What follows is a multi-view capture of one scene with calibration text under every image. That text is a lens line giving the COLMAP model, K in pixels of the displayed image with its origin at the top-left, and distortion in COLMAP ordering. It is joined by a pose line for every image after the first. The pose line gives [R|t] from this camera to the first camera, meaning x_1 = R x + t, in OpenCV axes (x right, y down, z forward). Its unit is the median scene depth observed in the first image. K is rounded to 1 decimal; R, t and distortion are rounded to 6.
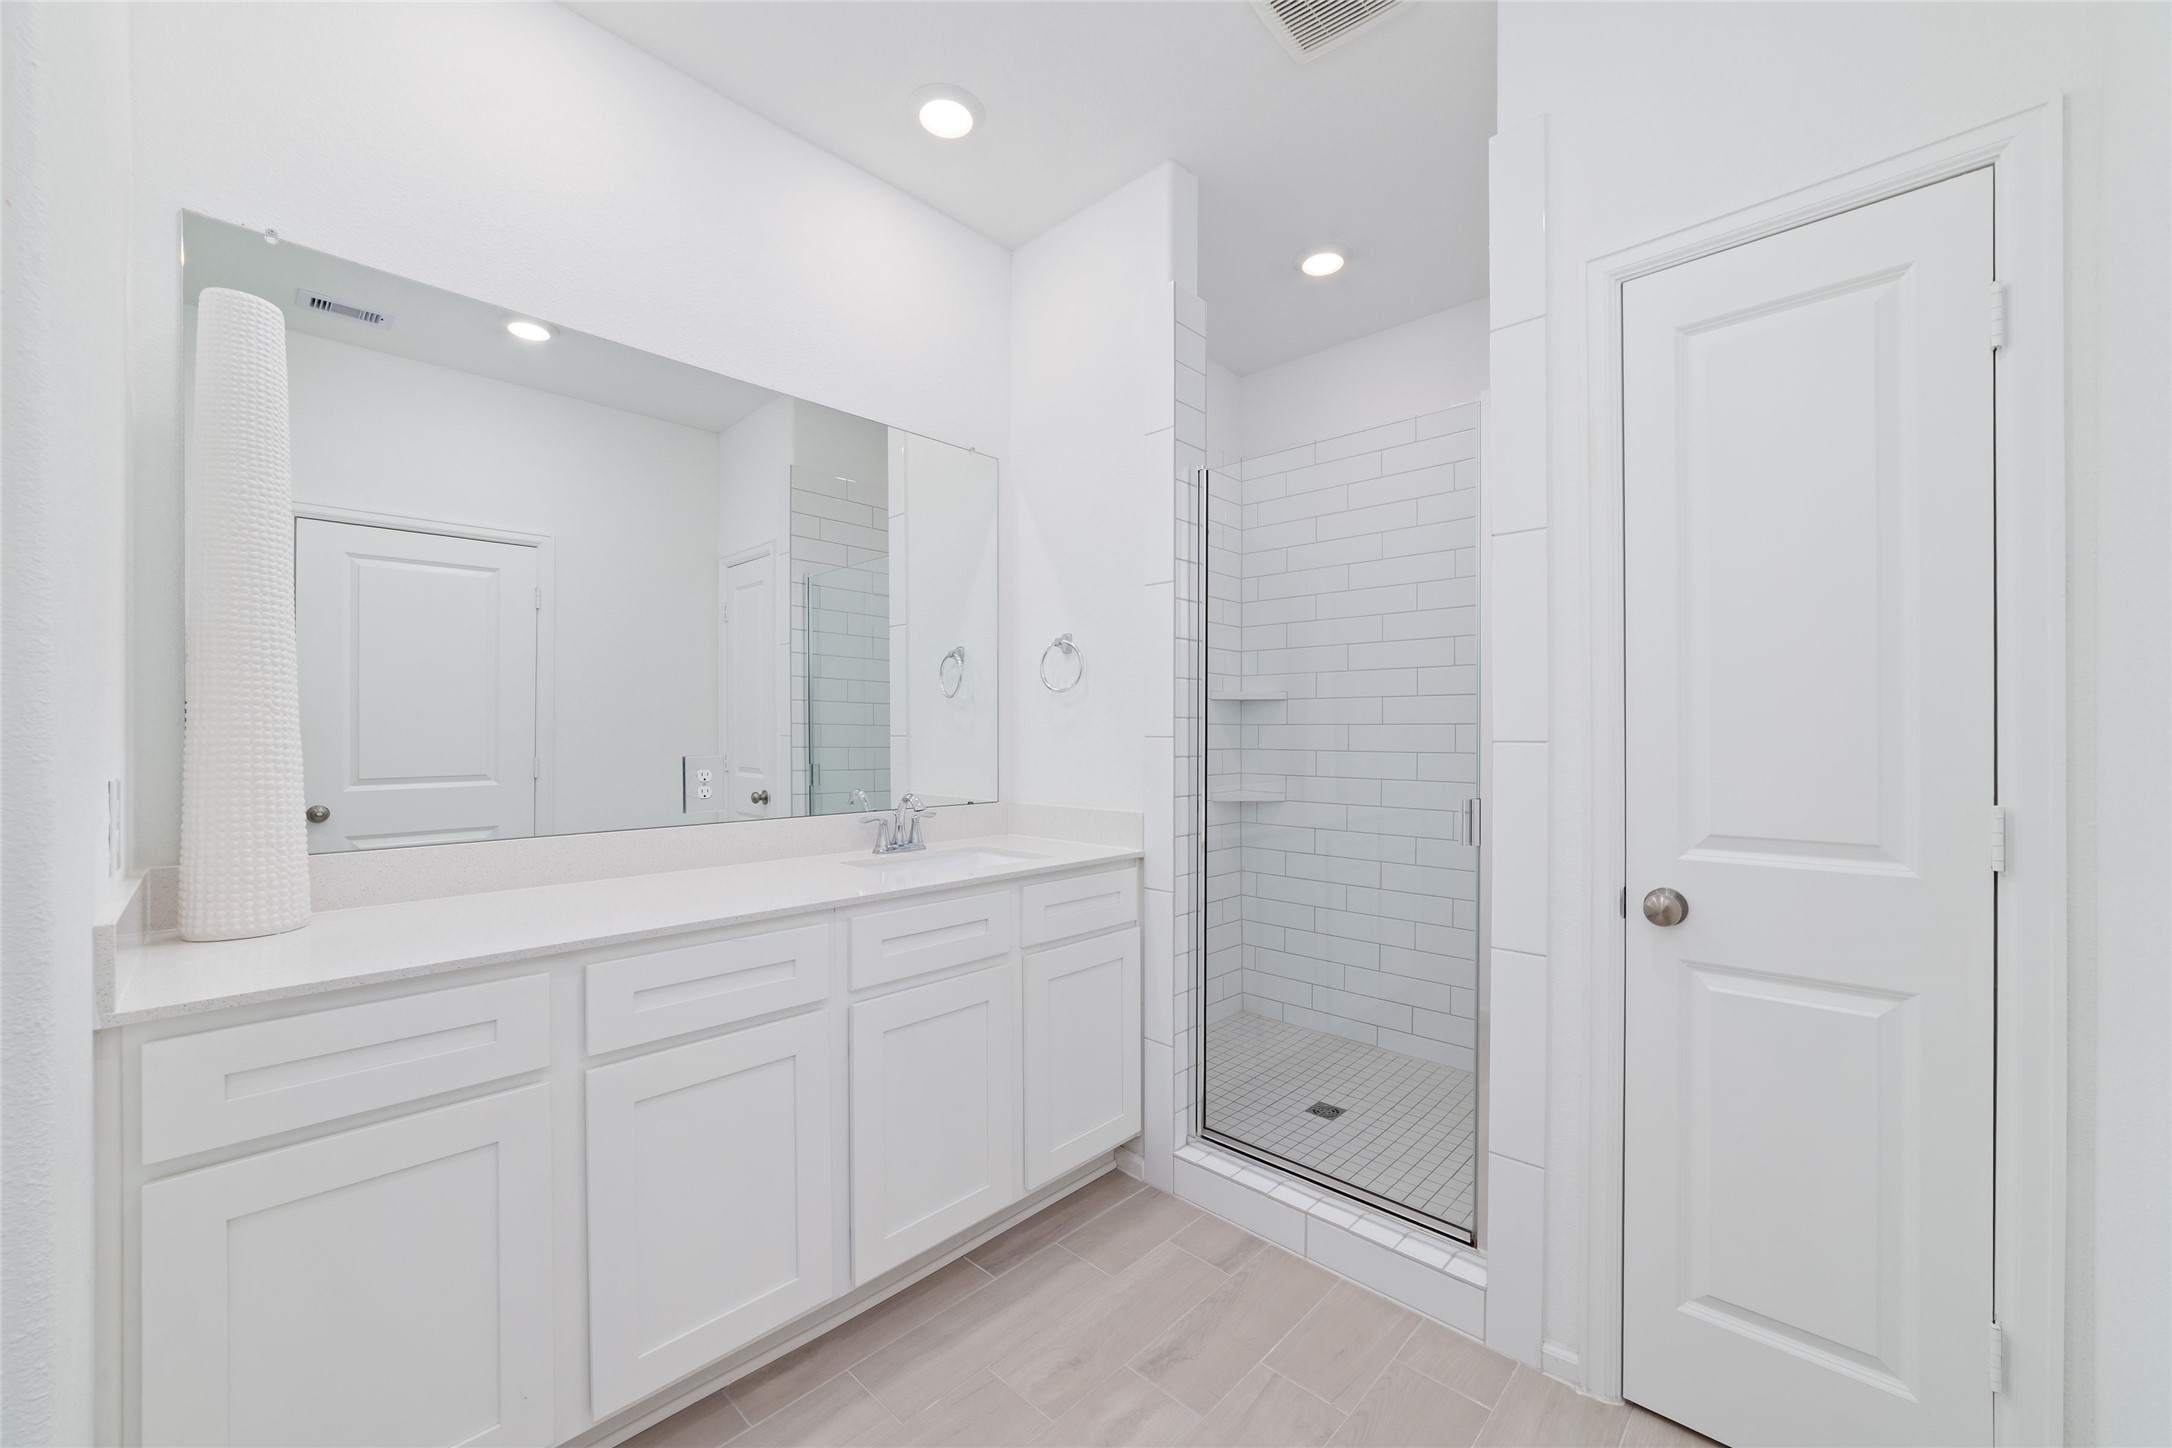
lens RADIAL K [[843.2, 0, 1087.8], [0, 843.2, 728.8], [0, 0, 1]] dist [-0.022453, 0.000263]
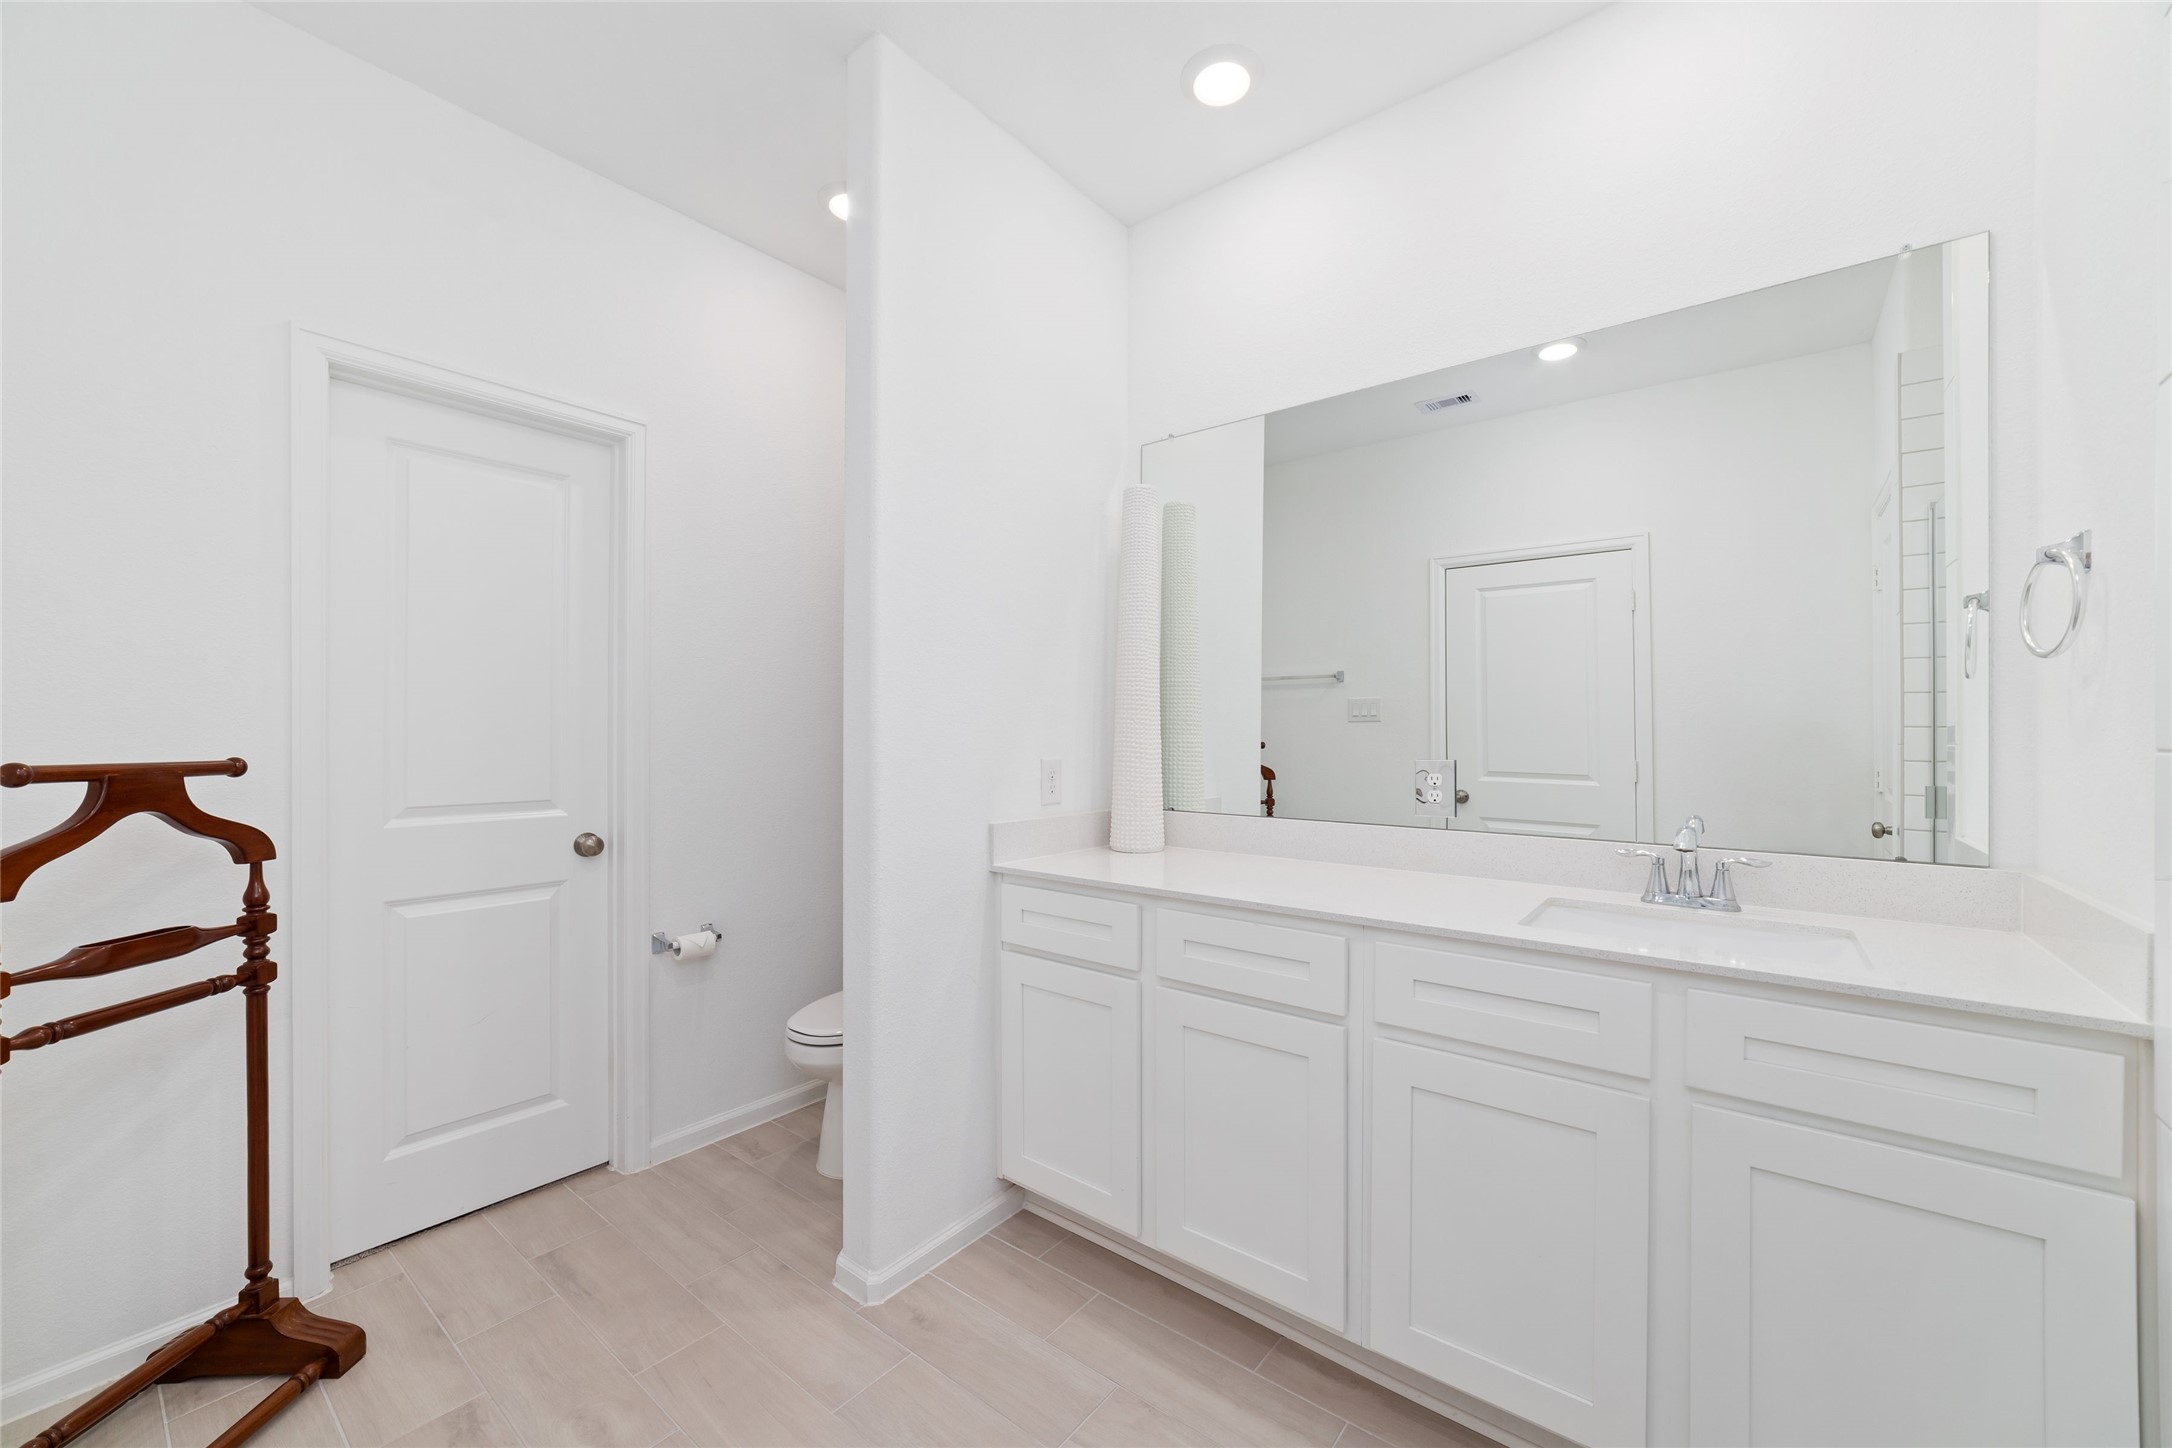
lens RADIAL K [[843.2, 0, 1087.8], [0, 843.2, 728.8], [0, 0, 1]] dist [-0.022453, 0.000263]
pose [[0.085597, -0.000564, -0.996330, 0.484022], [-0.000778, 0.999999, -0.000633, -0.002598], [0.996330, 0.000829, 0.085596, 0.499197]]
